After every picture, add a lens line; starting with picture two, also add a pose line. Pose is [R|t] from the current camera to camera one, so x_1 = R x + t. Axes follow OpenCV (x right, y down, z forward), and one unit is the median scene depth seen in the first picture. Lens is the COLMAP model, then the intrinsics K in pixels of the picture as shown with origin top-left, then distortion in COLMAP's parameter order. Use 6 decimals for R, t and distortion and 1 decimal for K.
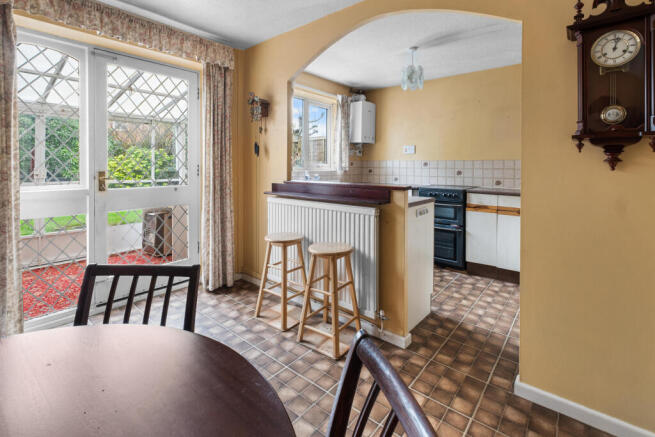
lens RADIAL K [[309.8, 0, 326.0], [0, 309.8, 166.9], [0, 0, 1]] dist [0.000132, -0.000124]
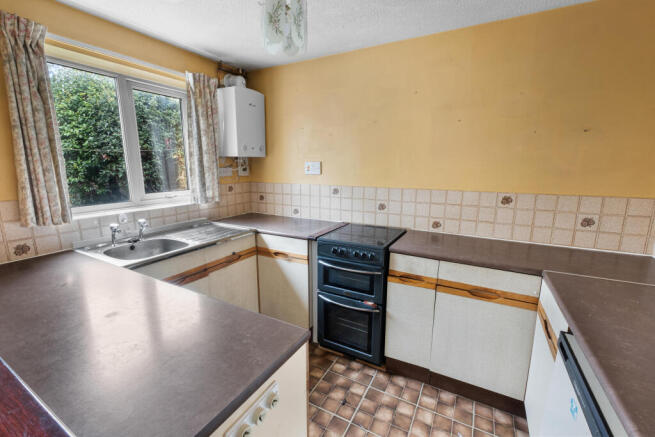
lens RADIAL K [[282.3, 0, 327.5], [0, 282.3, 218.5], [0, 0, 1]] dist [-0.000175, 0.000004]
pose [[0.982404, -0.040583, 0.182305, 0.217802], [0.005611, 0.982079, 0.188386, -0.074431], [-0.186683, -0.184048, 0.965026, 0.463314]]
